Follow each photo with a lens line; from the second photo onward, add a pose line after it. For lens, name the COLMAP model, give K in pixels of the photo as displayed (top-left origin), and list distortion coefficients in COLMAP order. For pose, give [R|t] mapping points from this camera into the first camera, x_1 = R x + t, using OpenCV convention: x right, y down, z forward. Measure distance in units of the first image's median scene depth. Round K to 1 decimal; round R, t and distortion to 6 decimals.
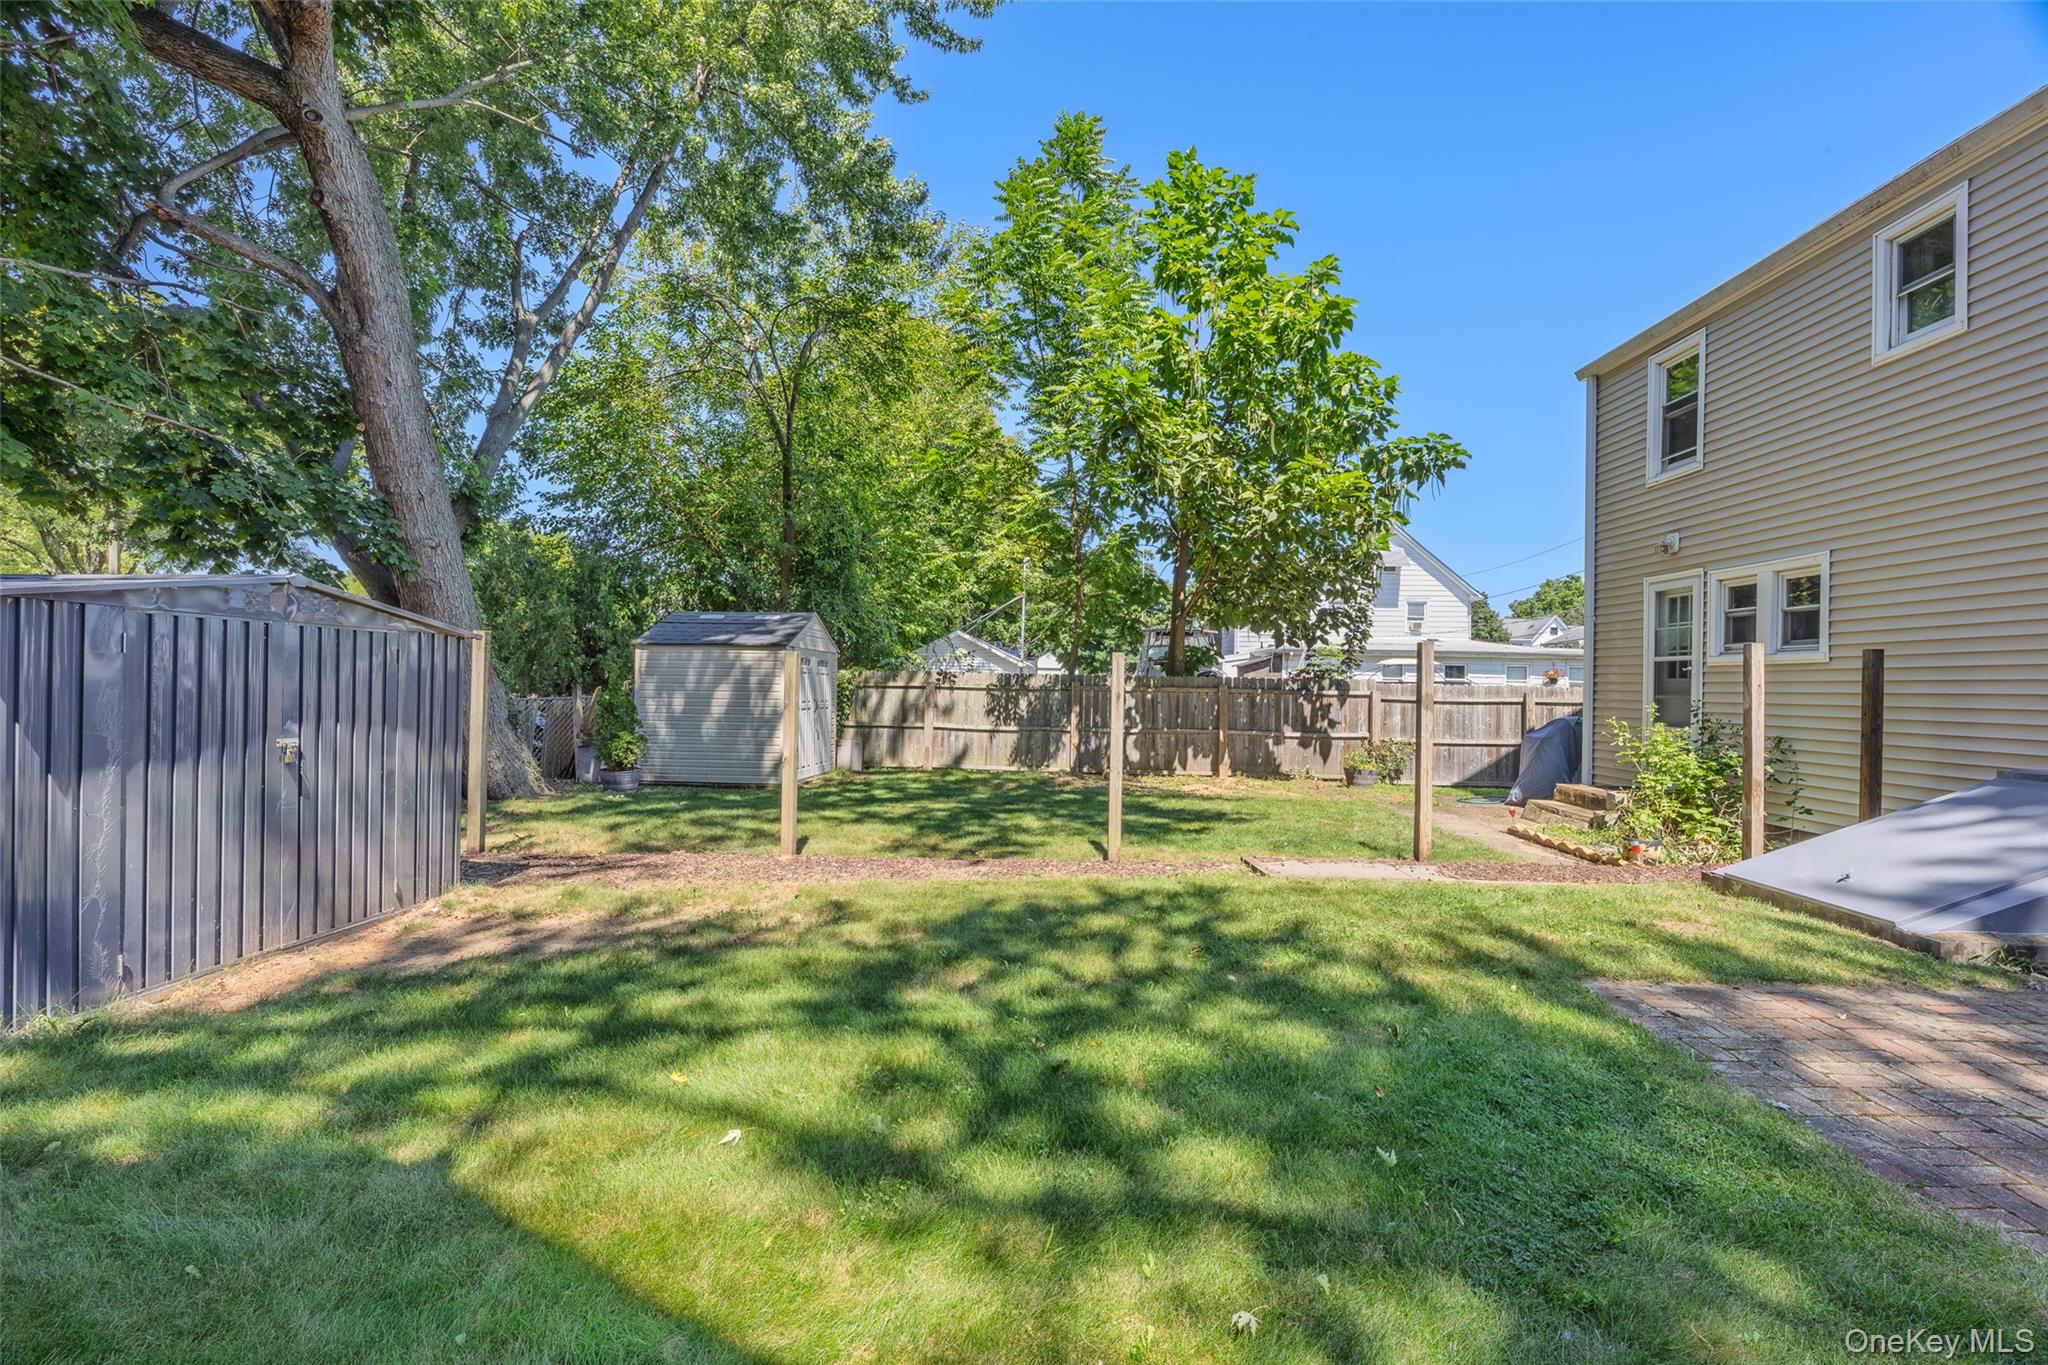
lens RADIAL K [[863.8, 0, 1024.0], [0, 863.8, 682.5], [0, 0, 1]] dist [-0.019917, 0.000363]
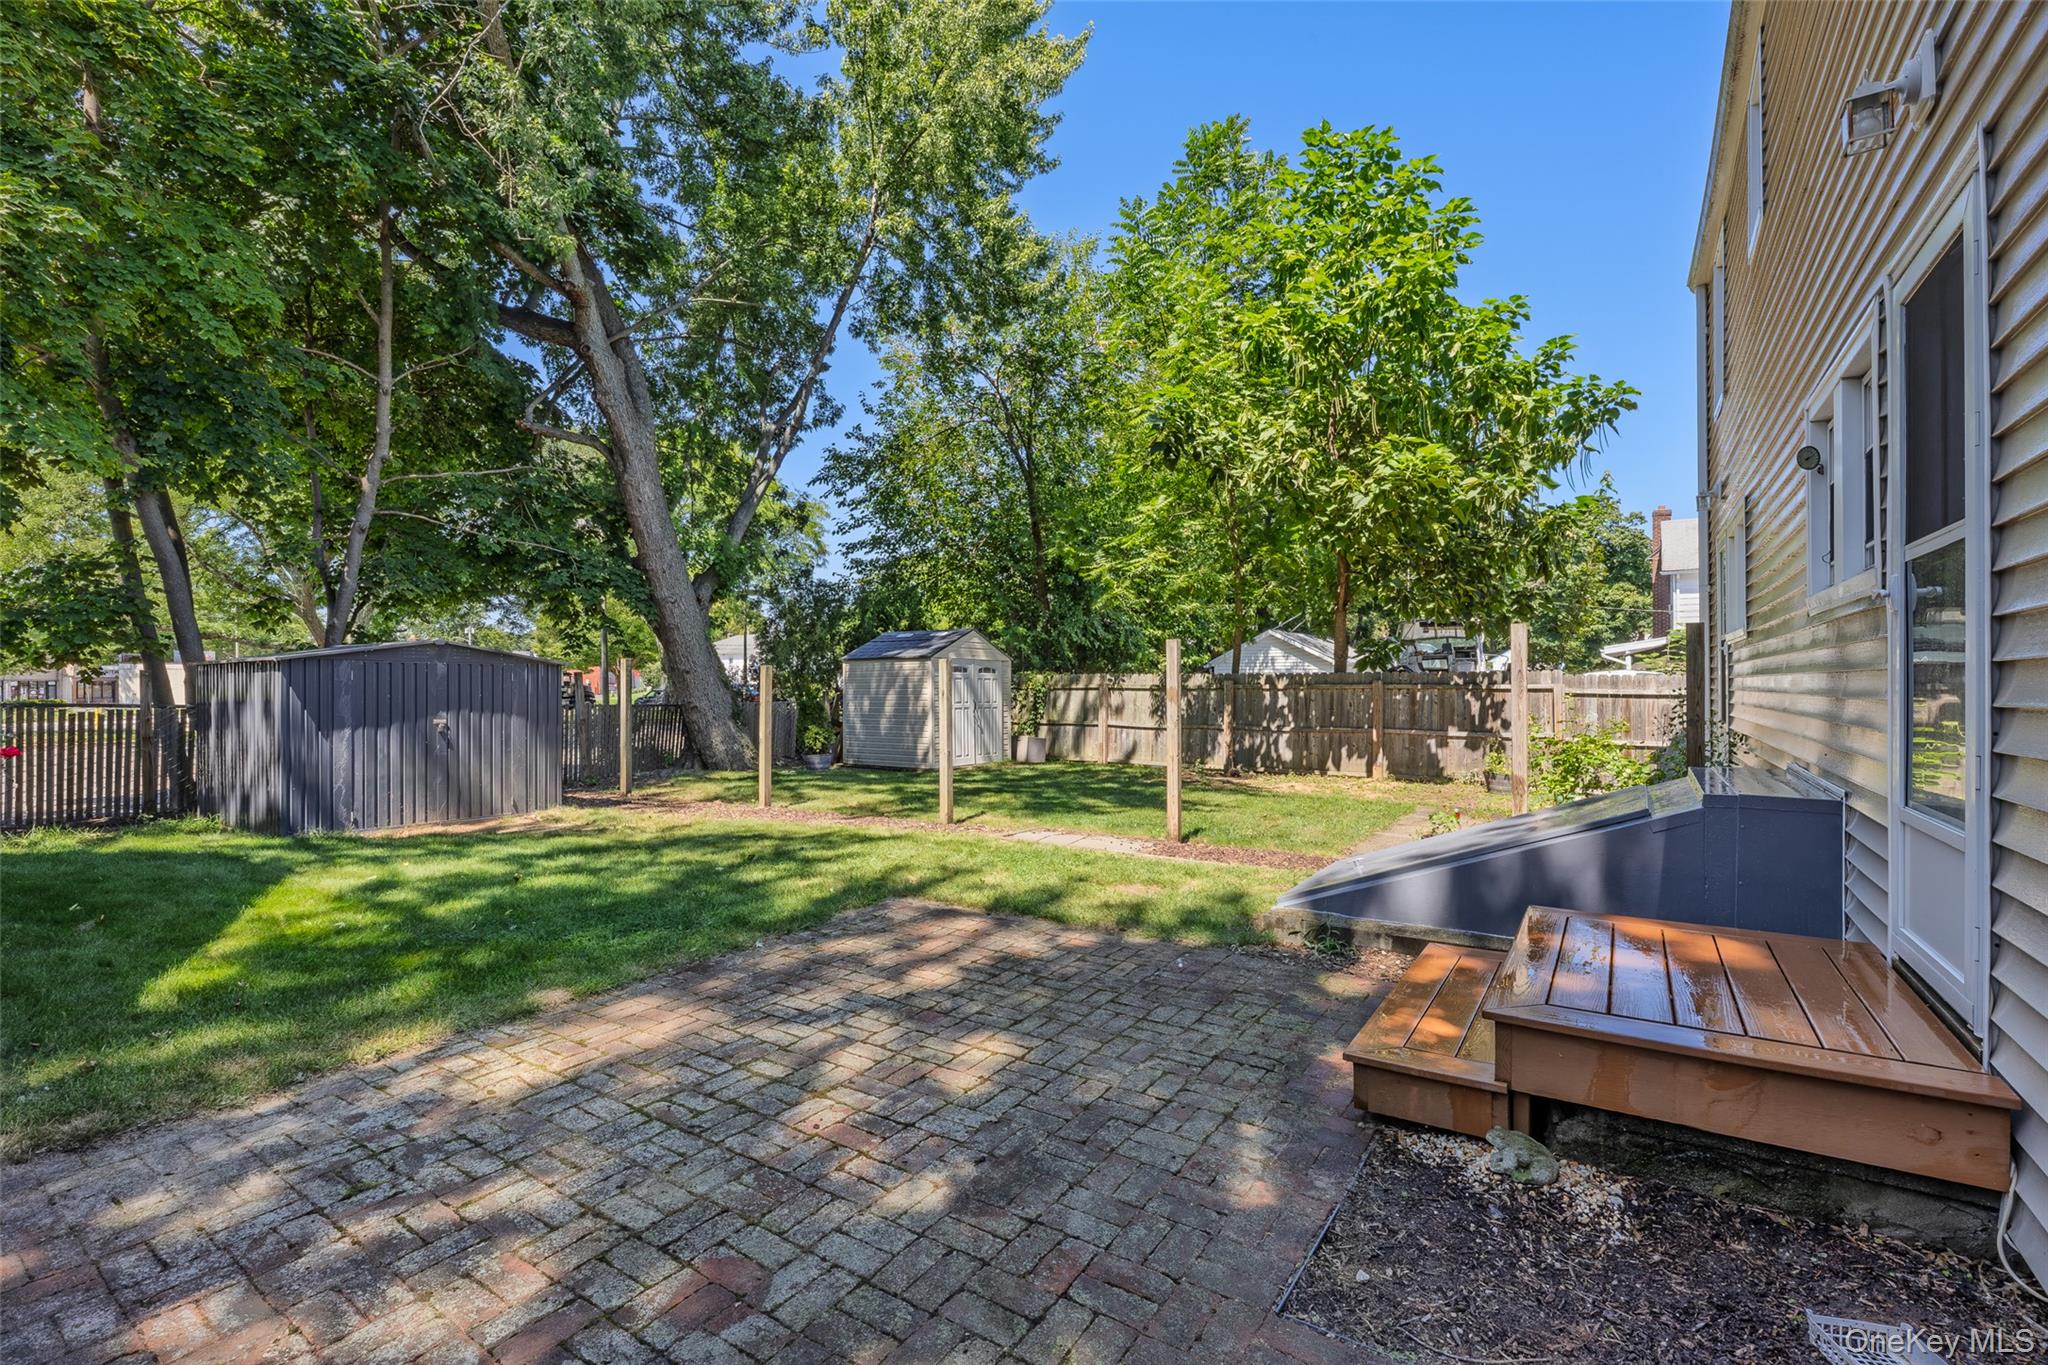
lens RADIAL K [[915.7, 0, 1031.6], [0, 915.7, 677.7], [0, 0, 1]] dist [-0.001937, 0.000124]
pose [[0.854893, -0.022582, -0.518312, 0.639874], [0.018174, 0.999743, -0.013580, 0.008855], [0.518485, 0.002190, 0.855084, -0.059192]]
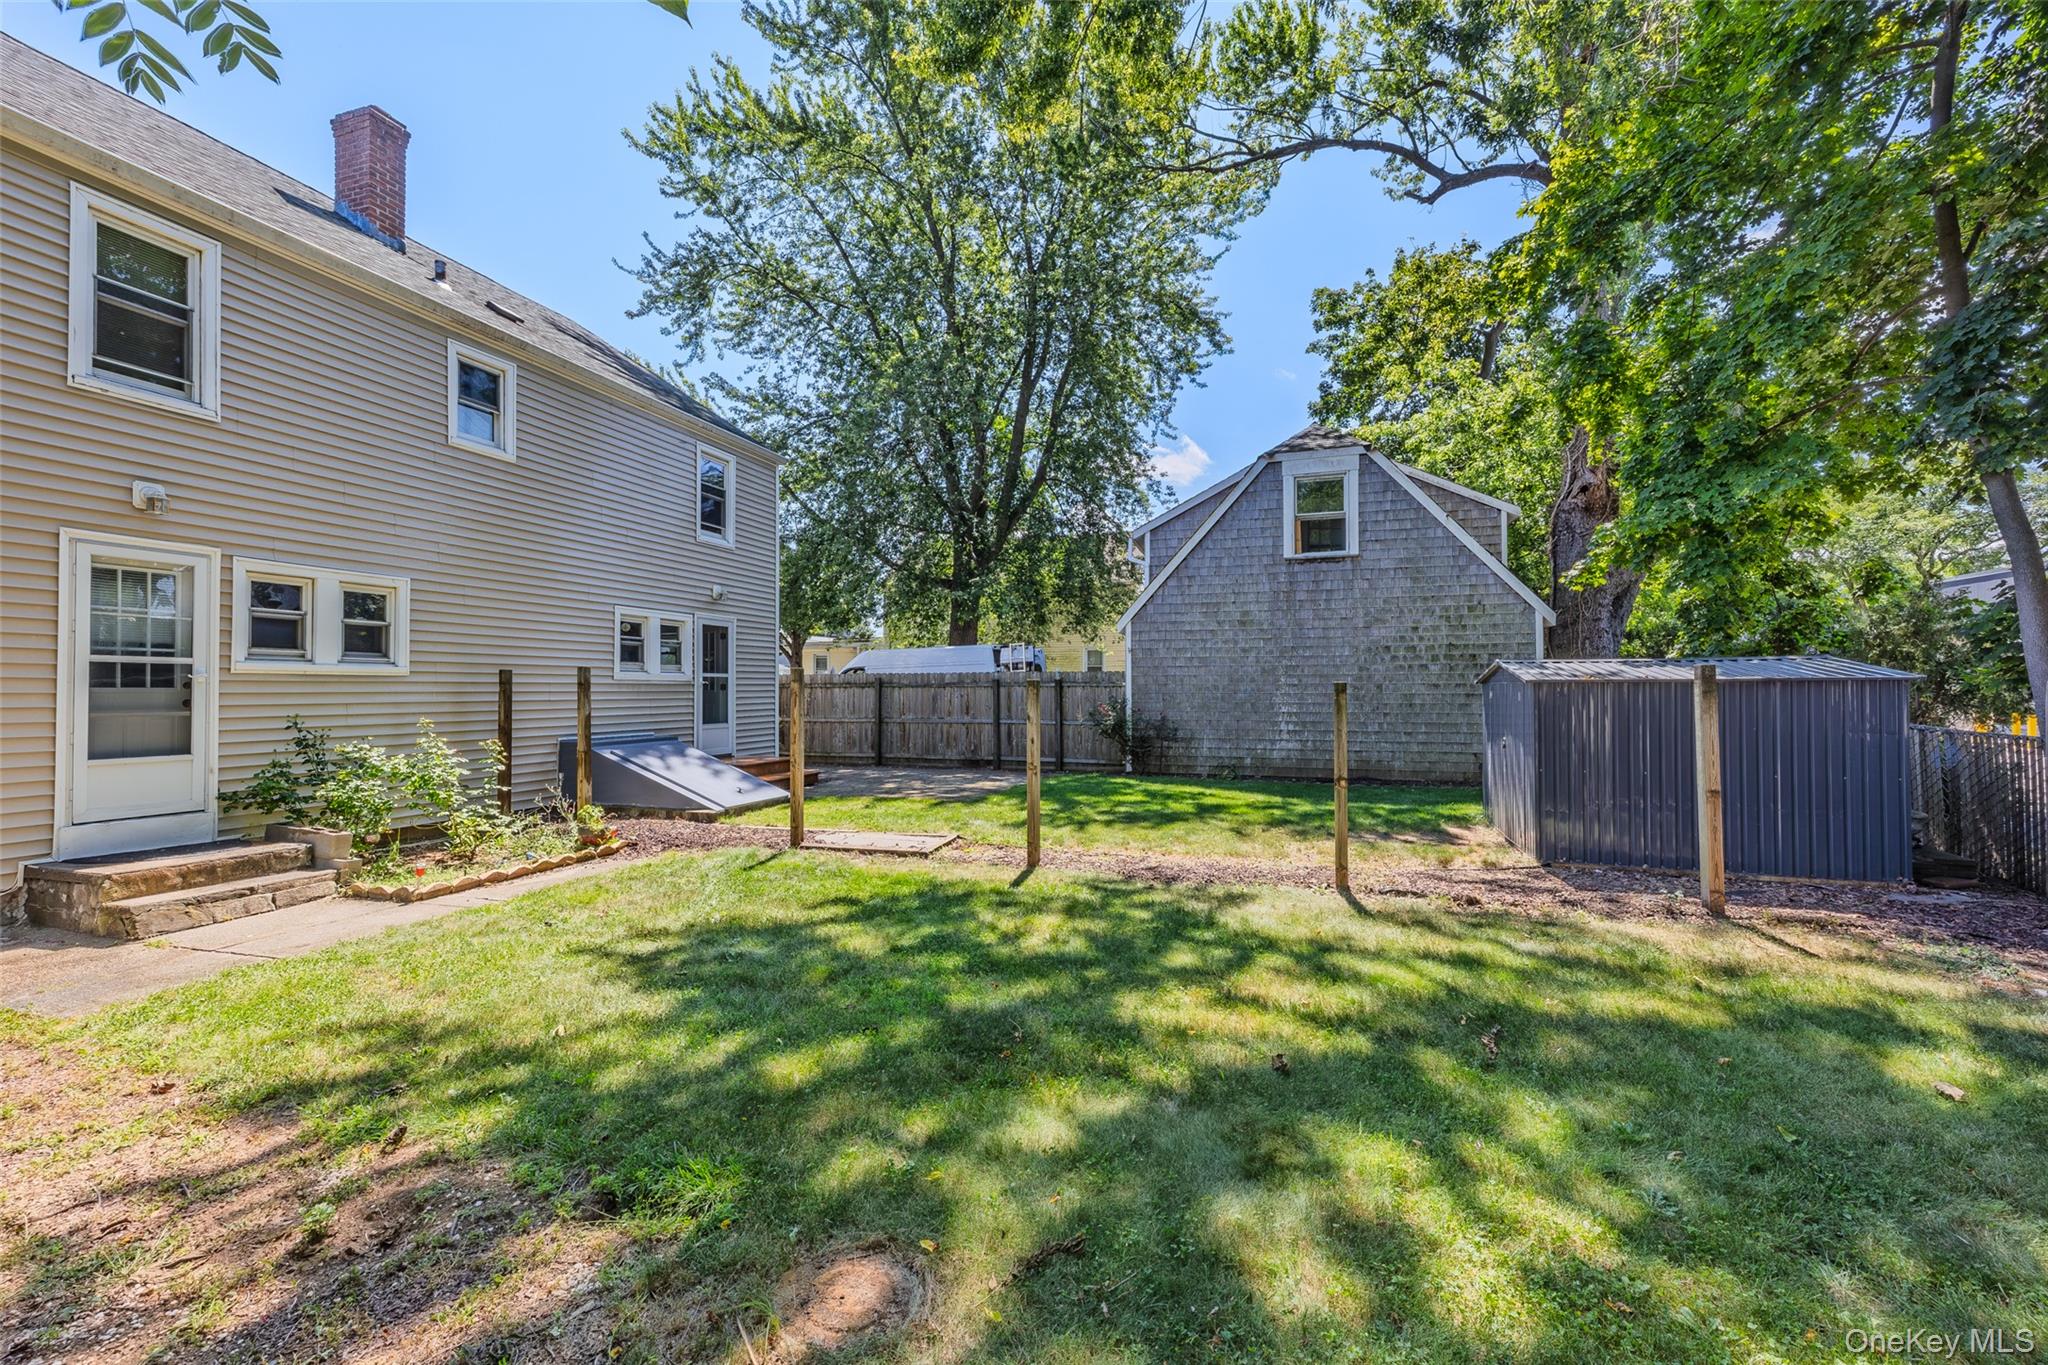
lens RADIAL K [[836.7, 0, 1026.6], [0, 836.7, 671.9], [0, 0, 1]] dist [0.014094, -0.000362]
pose [[-0.958749, -0.016007, 0.283803, -0.137974], [-0.021949, 0.999601, -0.017767, -0.020669], [-0.283406, -0.023263, -0.958718, 1.427171]]
